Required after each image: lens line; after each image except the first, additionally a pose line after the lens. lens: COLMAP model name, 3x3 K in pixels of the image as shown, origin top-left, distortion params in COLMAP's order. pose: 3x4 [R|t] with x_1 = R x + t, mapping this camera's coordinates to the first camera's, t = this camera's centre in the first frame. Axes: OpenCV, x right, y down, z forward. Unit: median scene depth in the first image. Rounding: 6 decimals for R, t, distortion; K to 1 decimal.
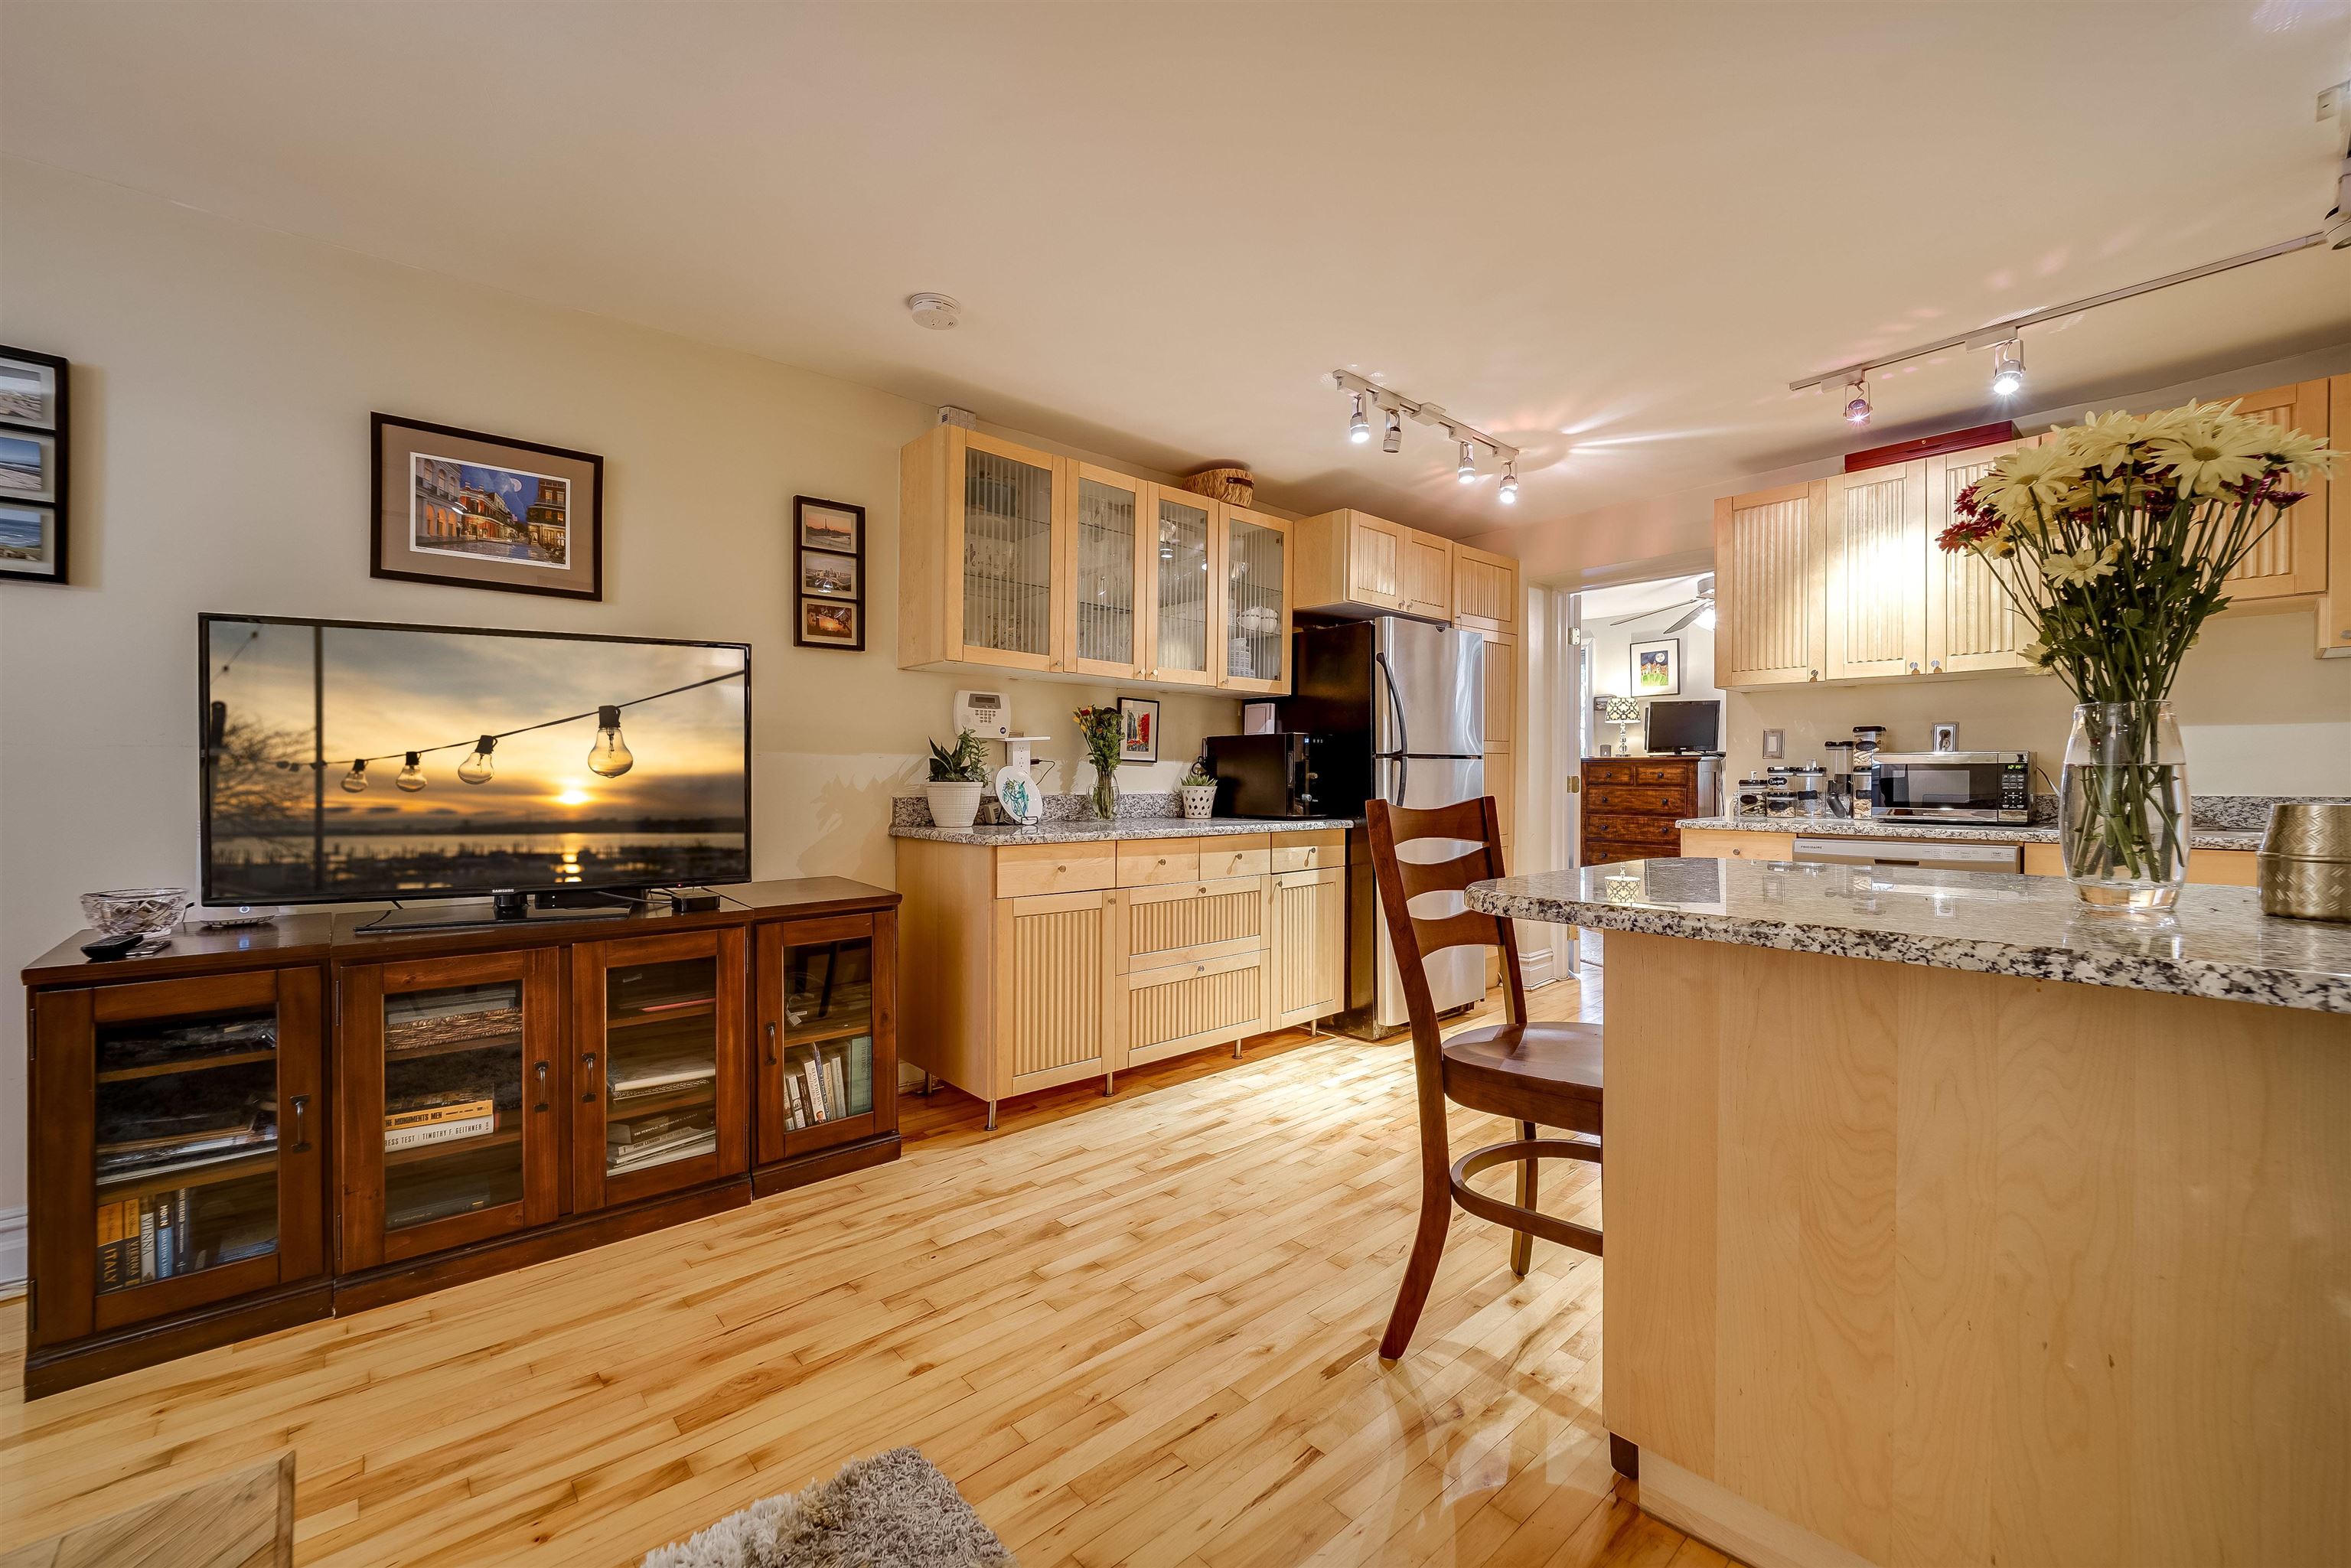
lens RADIAL K [[942.6, 0, 1179.4], [0, 942.6, 780.8], [0, 0, 1]] dist [-0.006508, -0.000550]
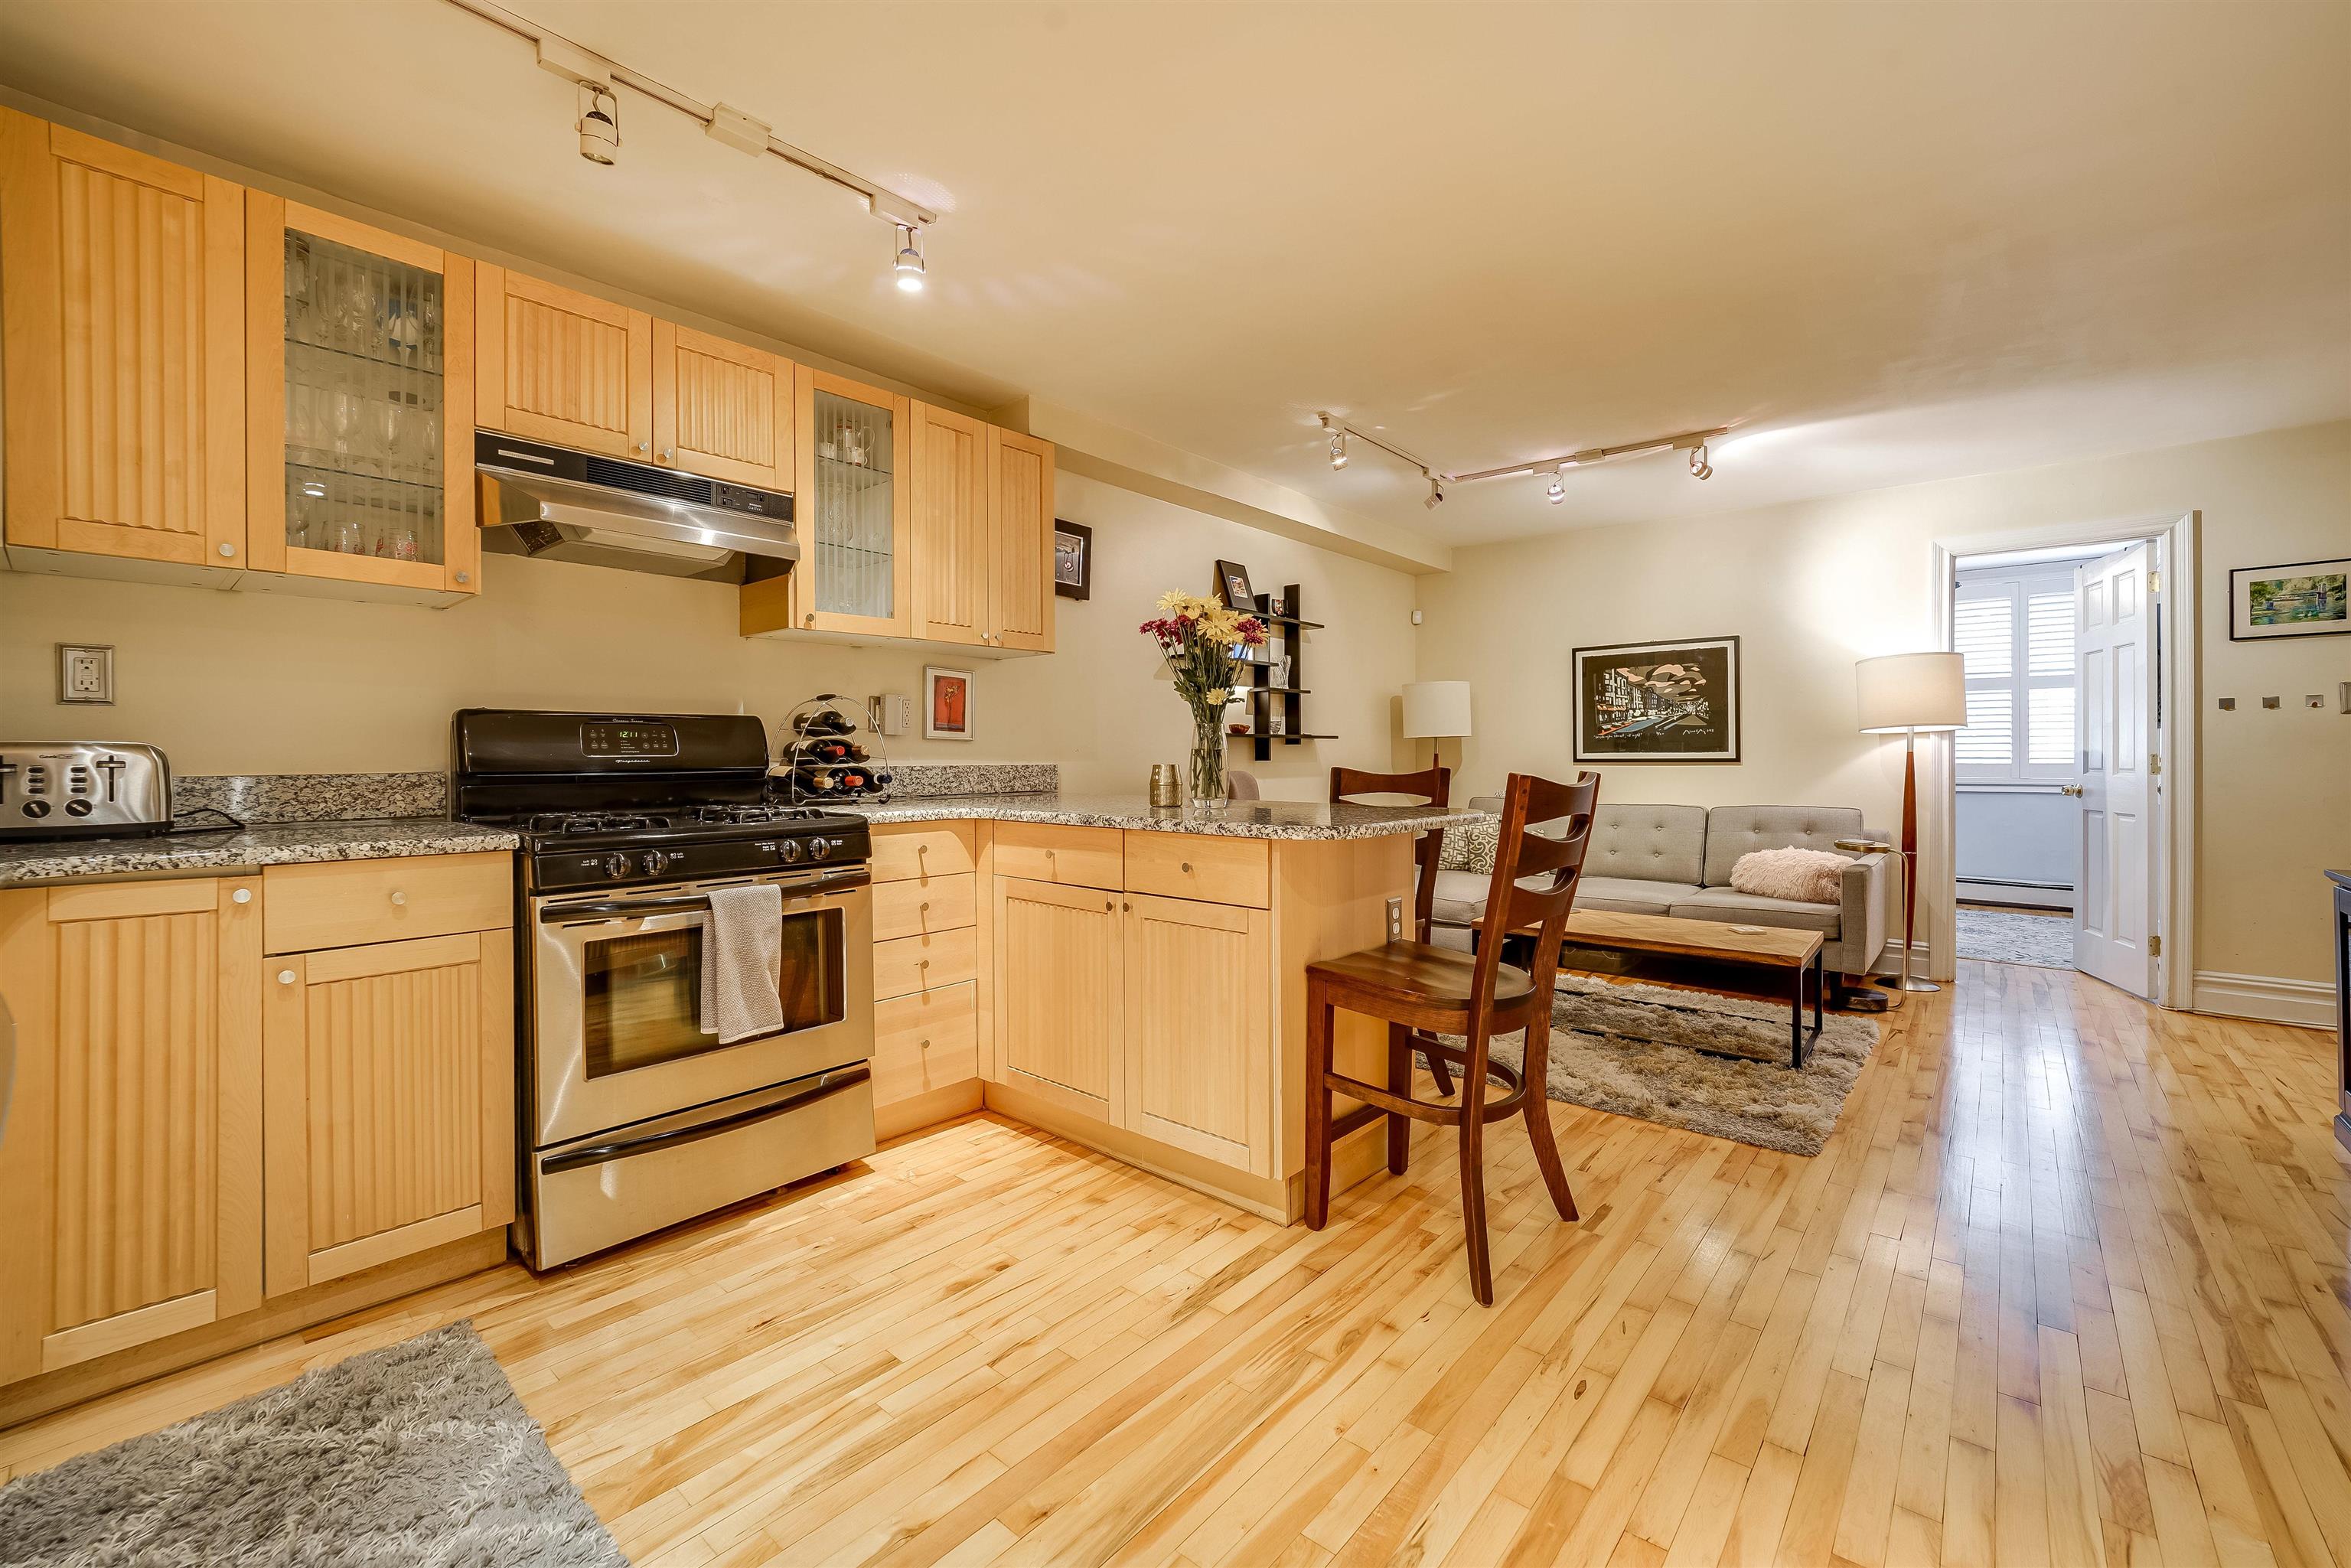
lens RADIAL K [[955.0, 0, 1190.4], [0, 955.0, 757.6], [0, 0, 1]] dist [-0.007080, 0.000345]
pose [[-0.990915, 0.001469, -0.134483, 0.470792], [0.001141, 0.999996, 0.002515, -0.000127], [0.134486, 0.002339, -0.990913, 1.156484]]
